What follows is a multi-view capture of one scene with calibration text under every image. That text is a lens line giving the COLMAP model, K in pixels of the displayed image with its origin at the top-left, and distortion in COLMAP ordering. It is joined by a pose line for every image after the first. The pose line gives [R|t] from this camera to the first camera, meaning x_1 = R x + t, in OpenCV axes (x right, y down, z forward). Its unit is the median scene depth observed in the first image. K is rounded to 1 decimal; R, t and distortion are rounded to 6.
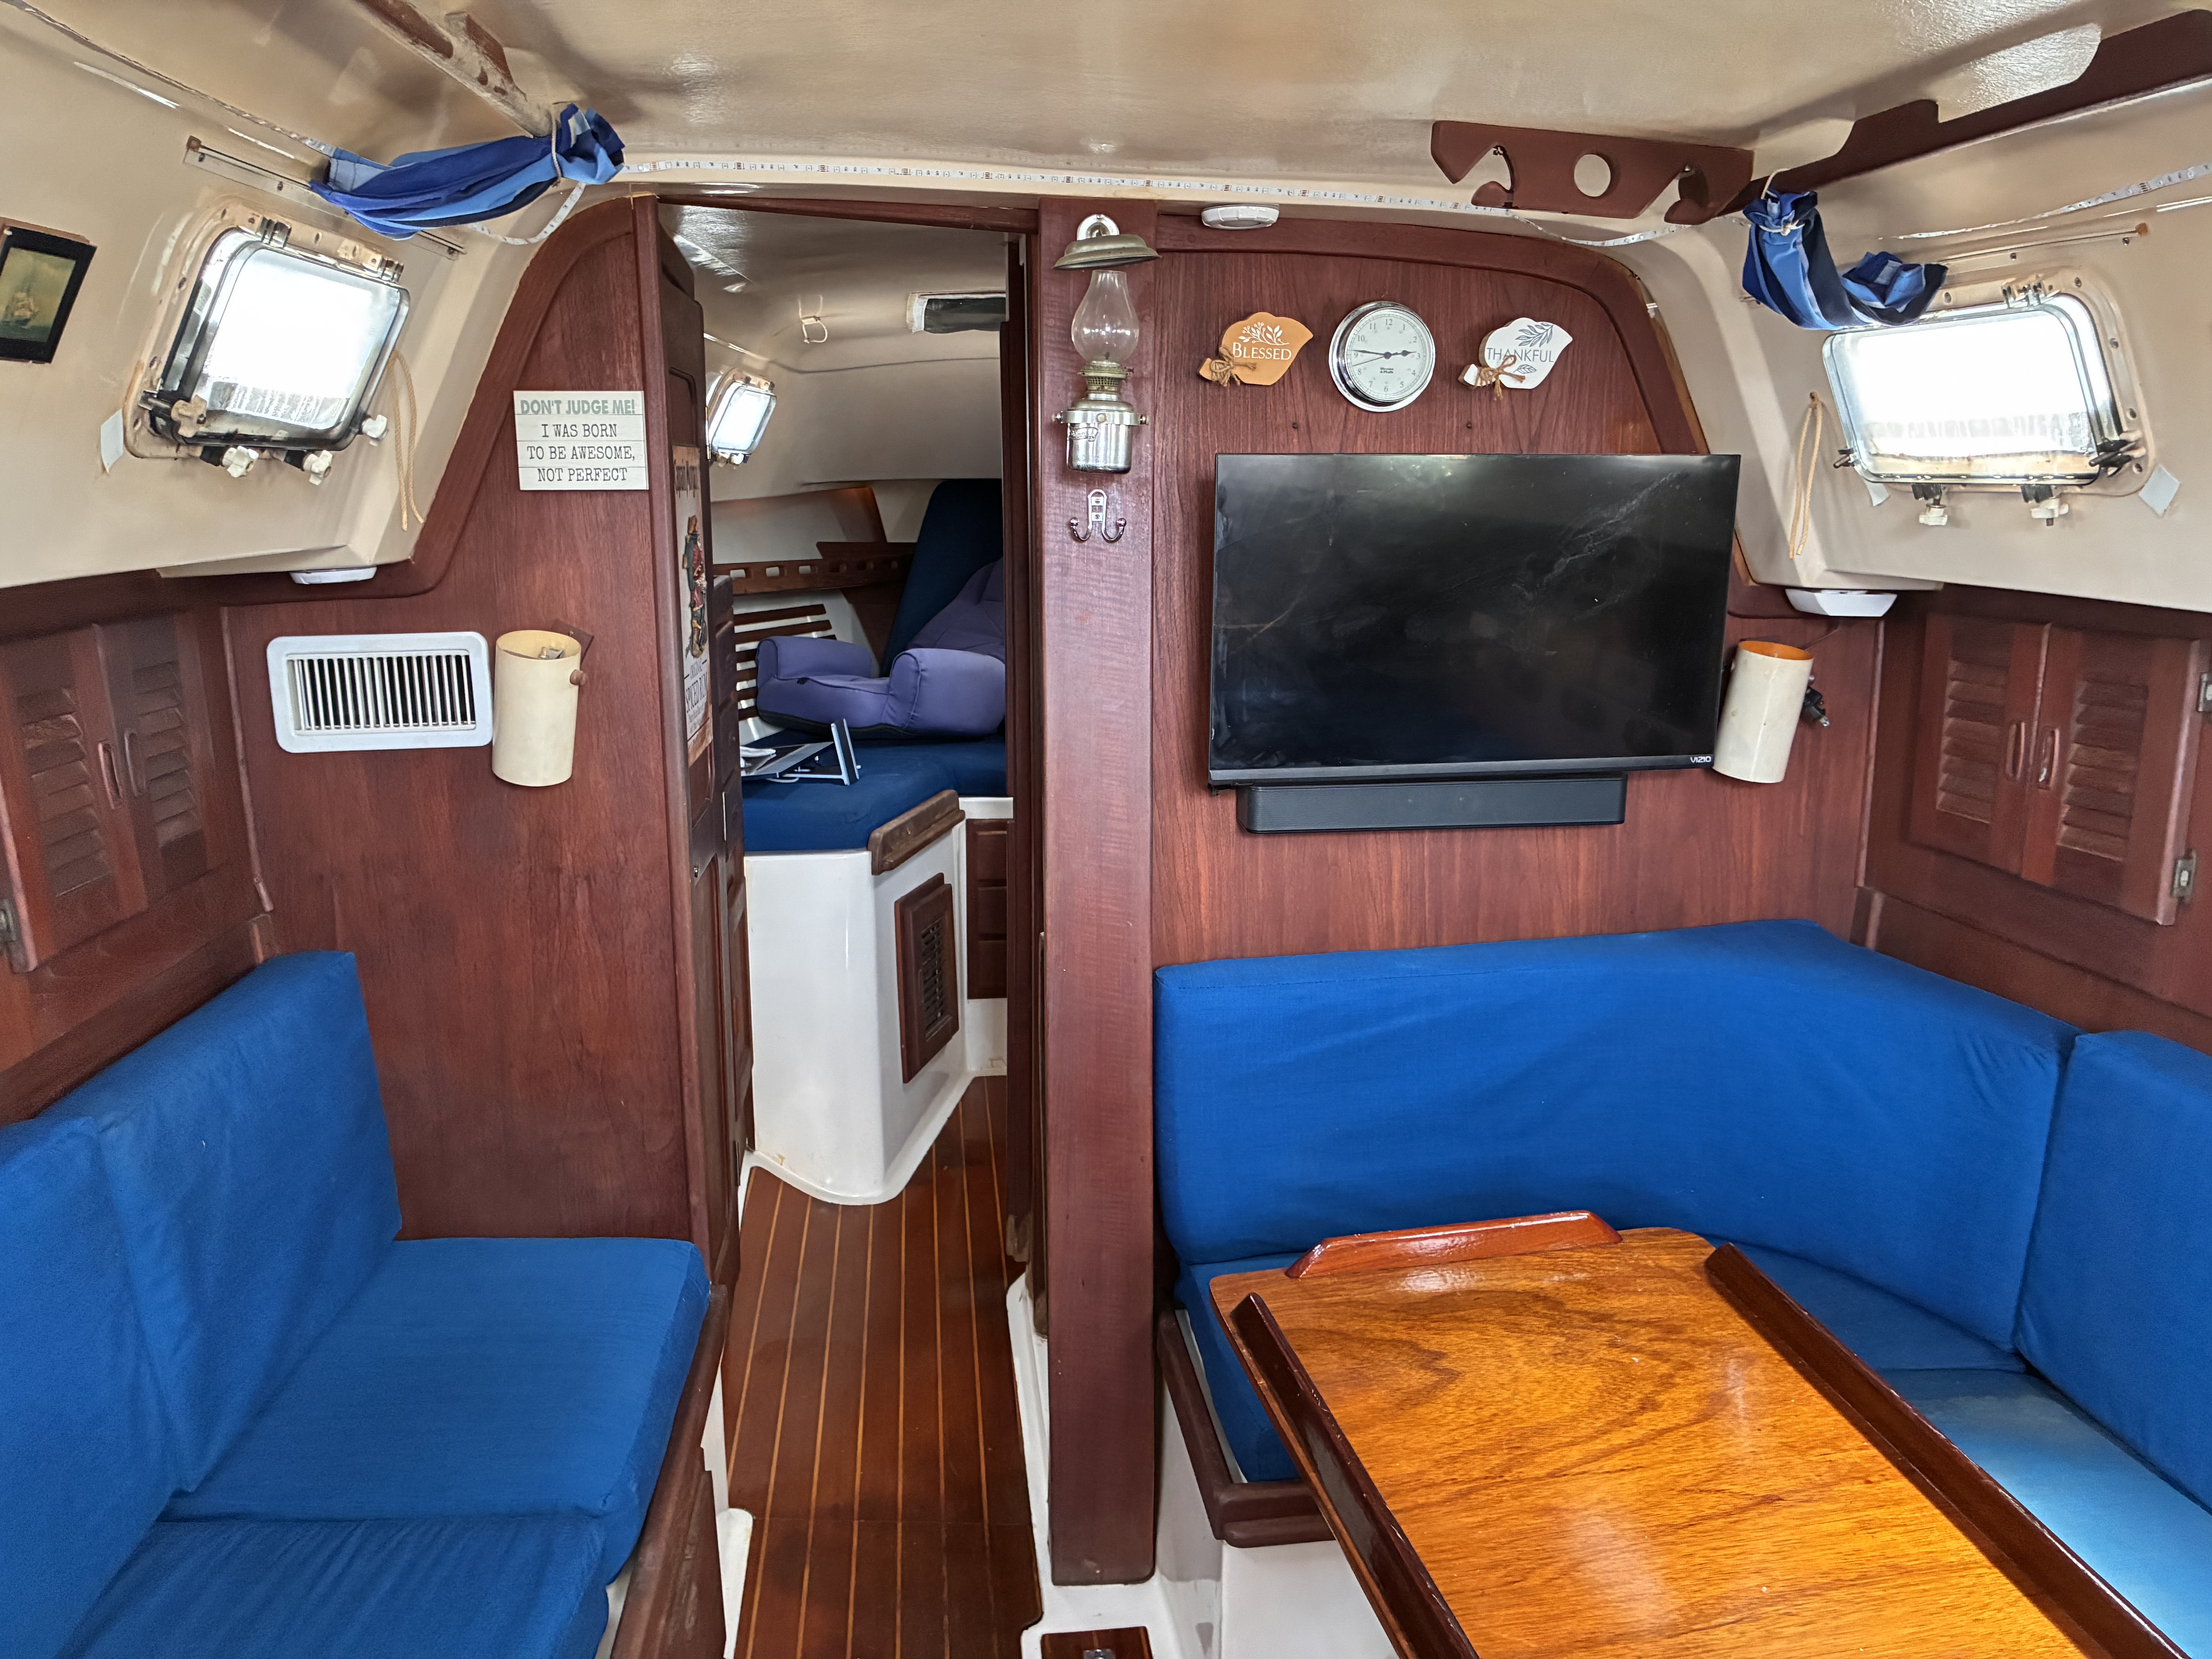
lens RADIAL K [[1661.8, 0, 1106.0], [0, 1661.8, 829.5], [0, 0, 1]] dist [0.045268, -0.088054]
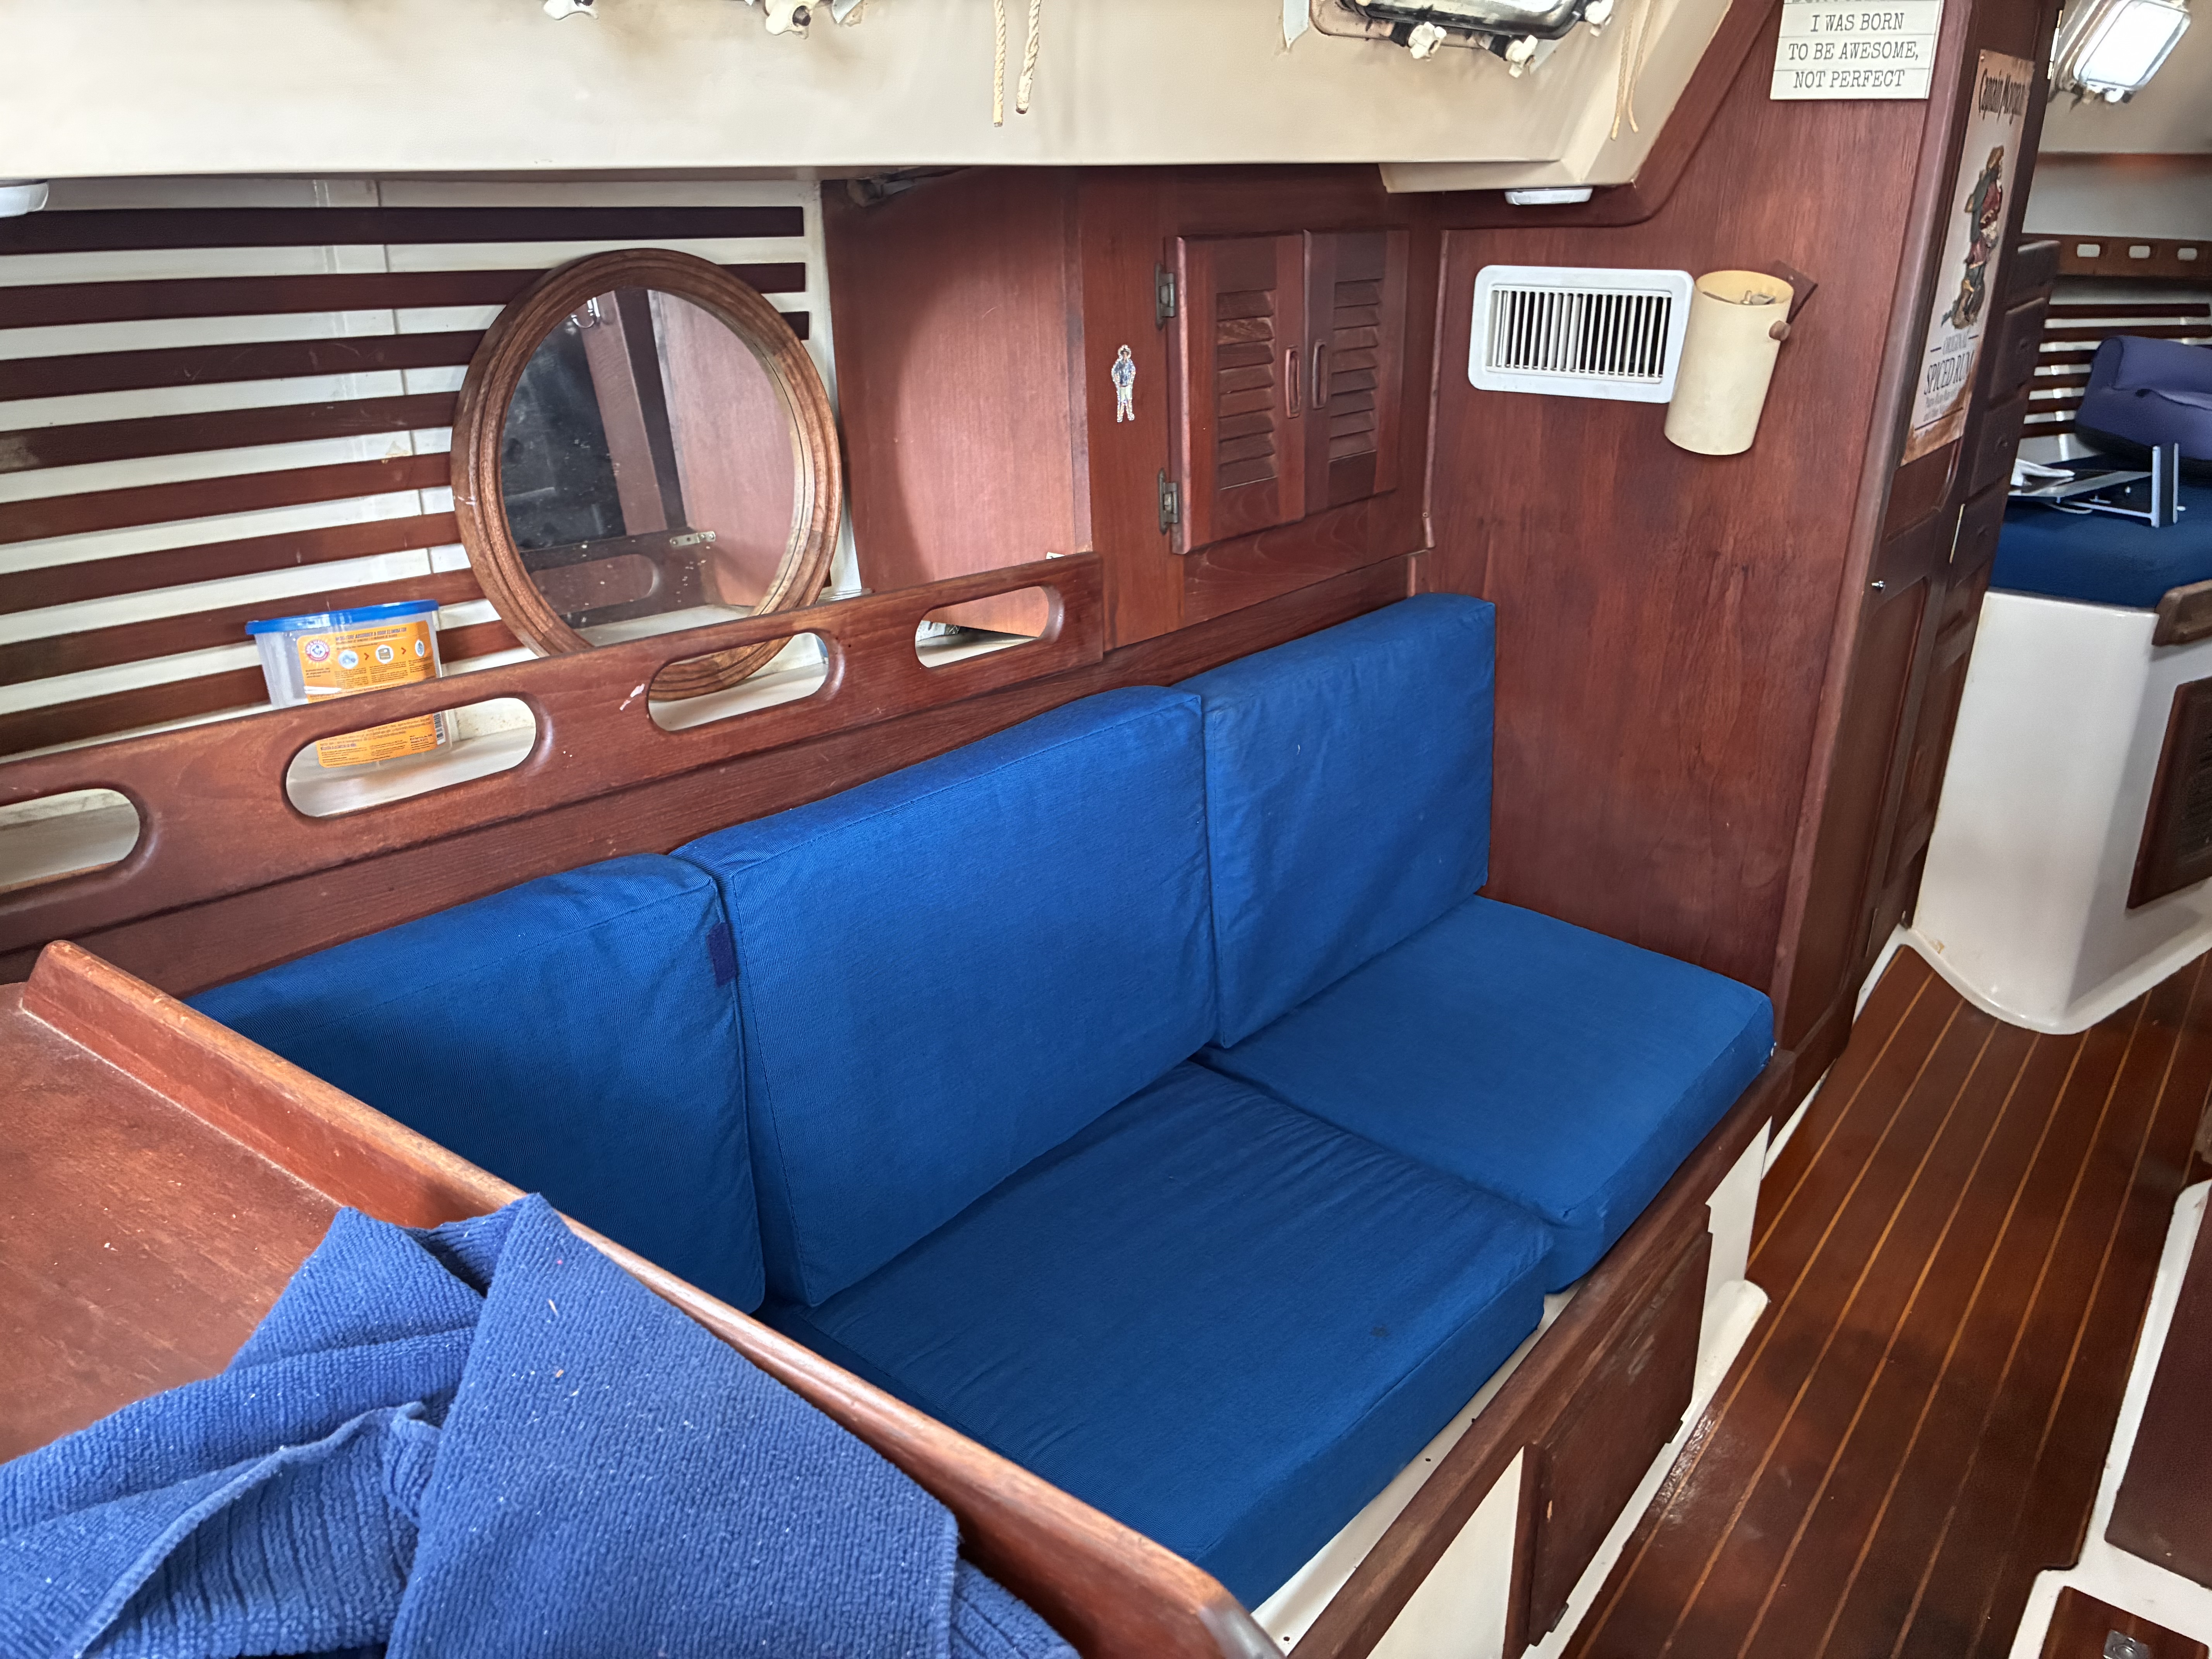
lens RADIAL K [[1663.1, 0, 1106.0], [0, 1663.1, 829.5], [0, 0, 1]] dist [0.040560, -0.055116]
pose [[0.722273, 0.269337, -0.637008, 0.054839], [-0.157313, 0.960890, 0.227910, 0.014983], [0.673479, -0.064404, 0.736395, 0.124335]]
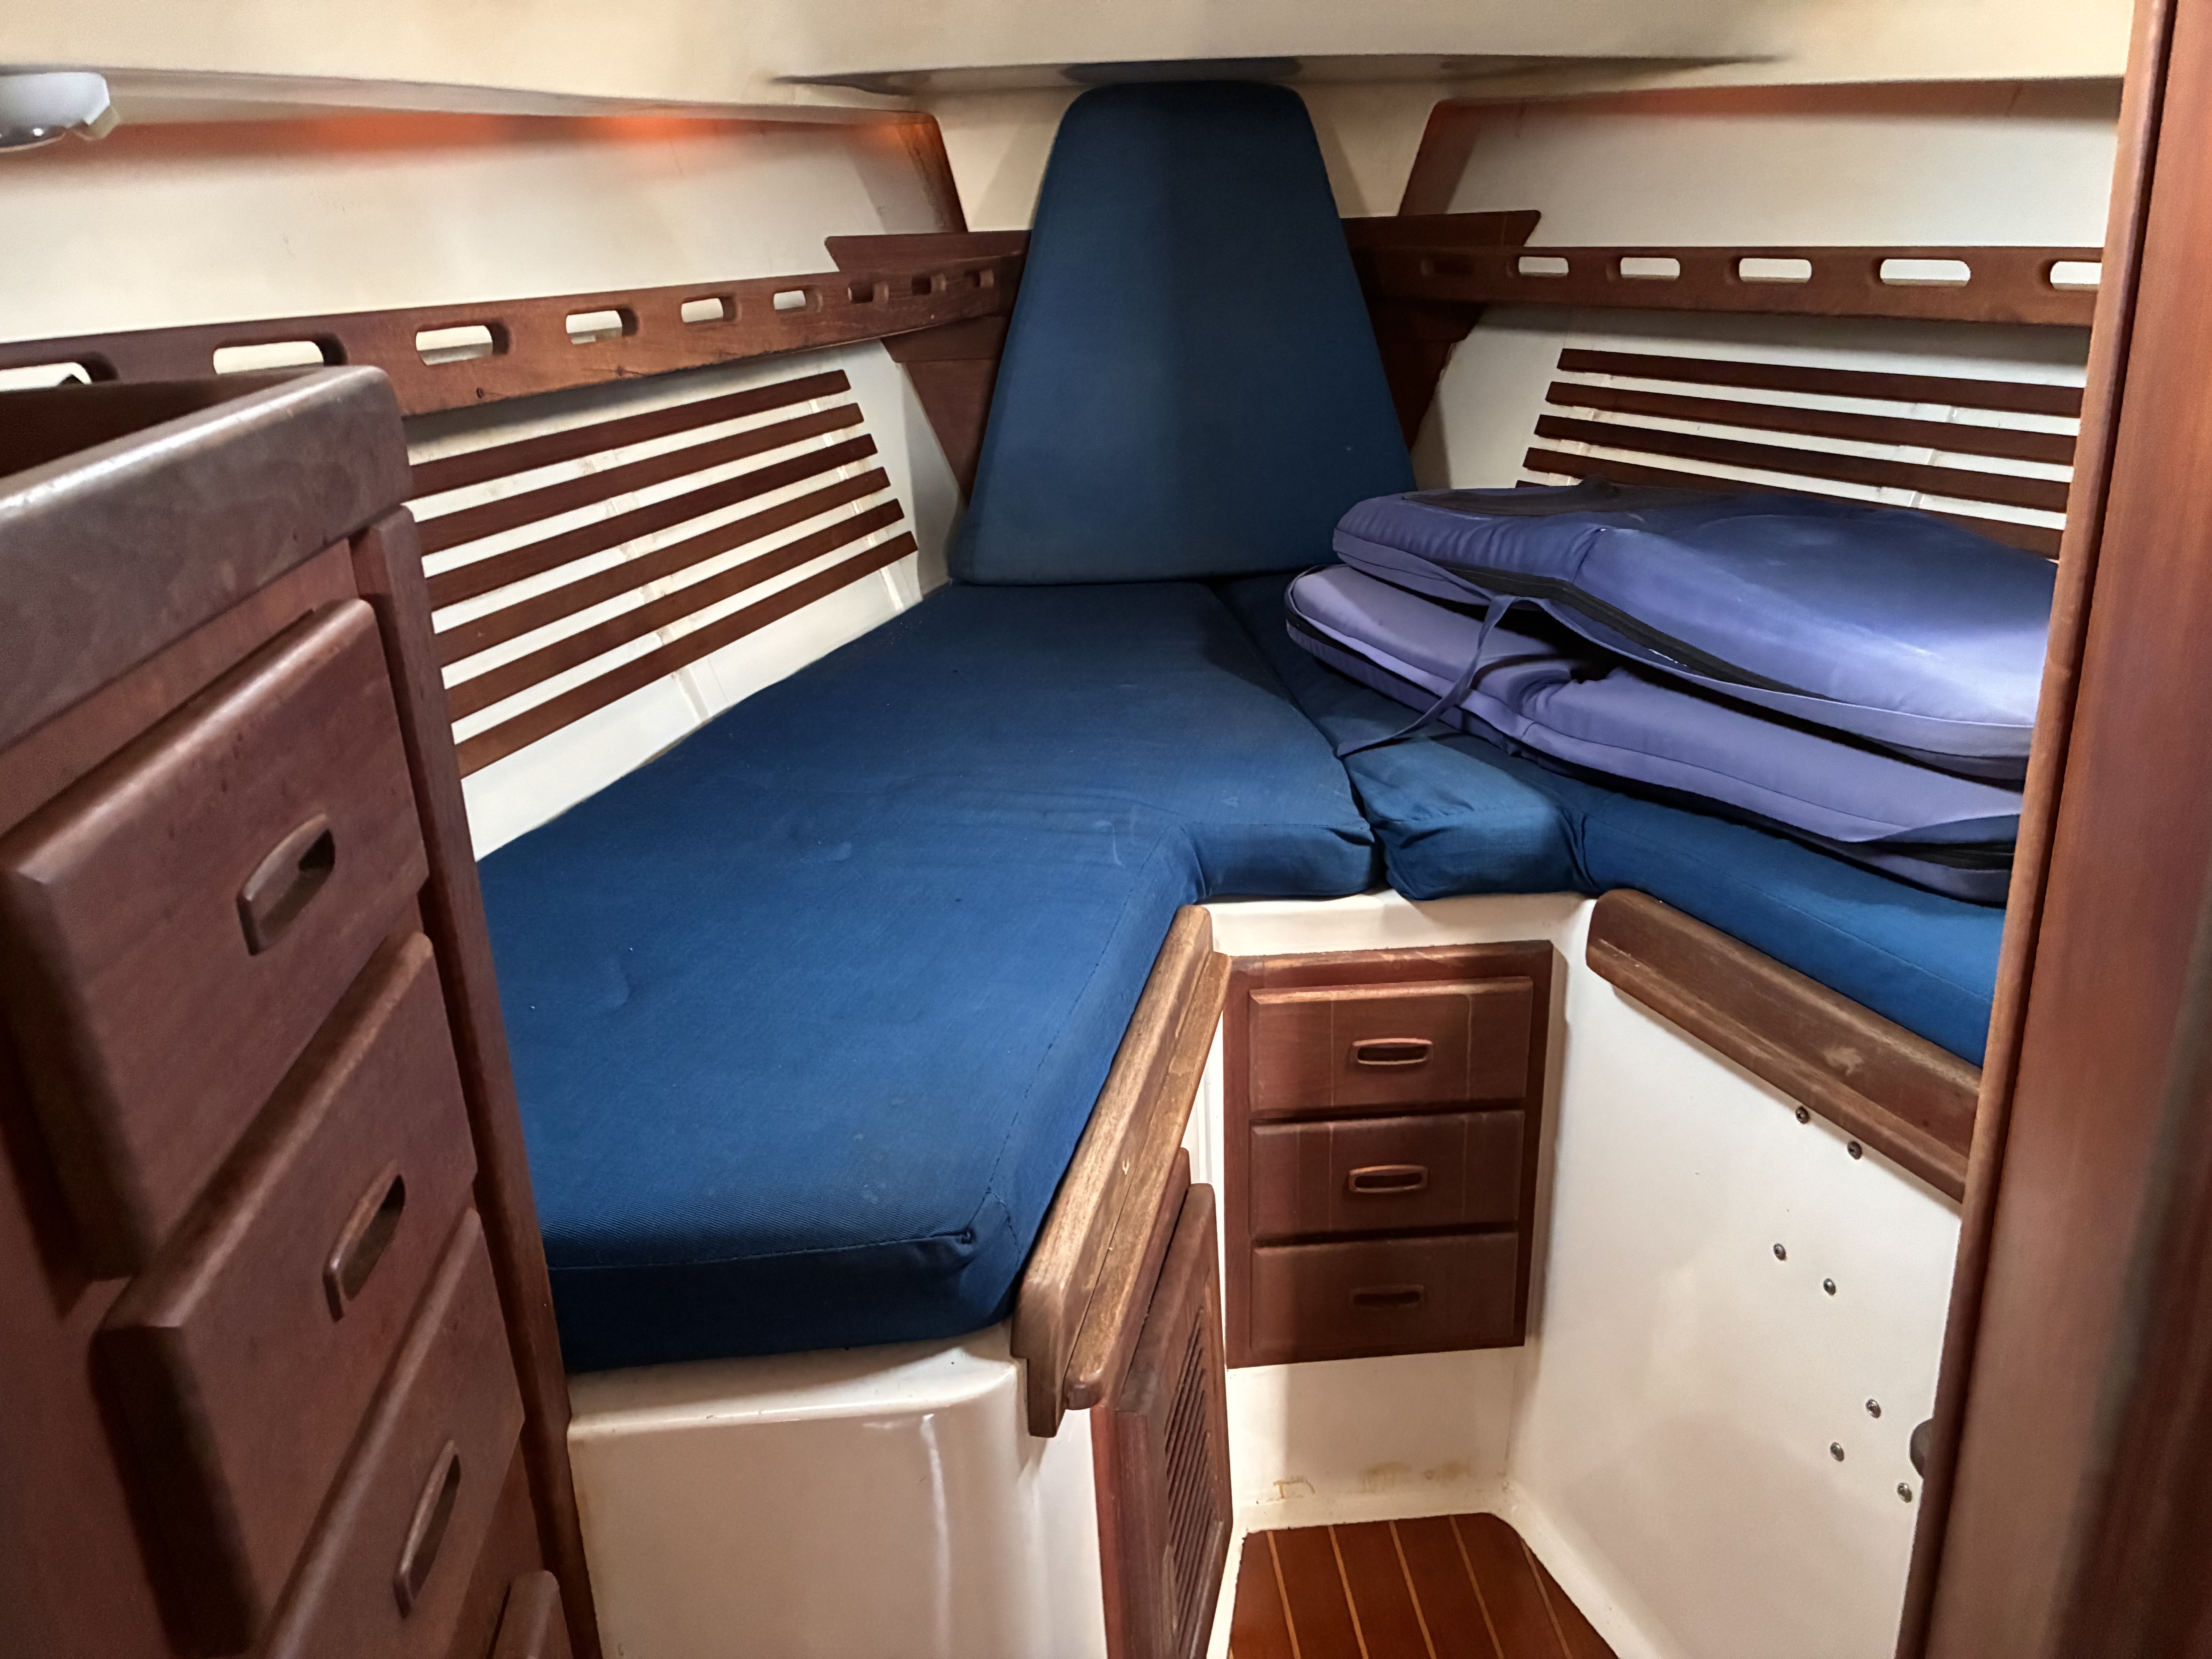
lens RADIAL K [[1663.1, 0, 1106.0], [0, 1663.1, 829.5], [0, 0, 1]] dist [0.040560, -0.055116]
pose [[0.999259, -0.020314, -0.032699, -0.197876], [0.025464, 0.985843, 0.165727, -0.201976], [0.028869, -0.166437, 0.985629, 1.238078]]
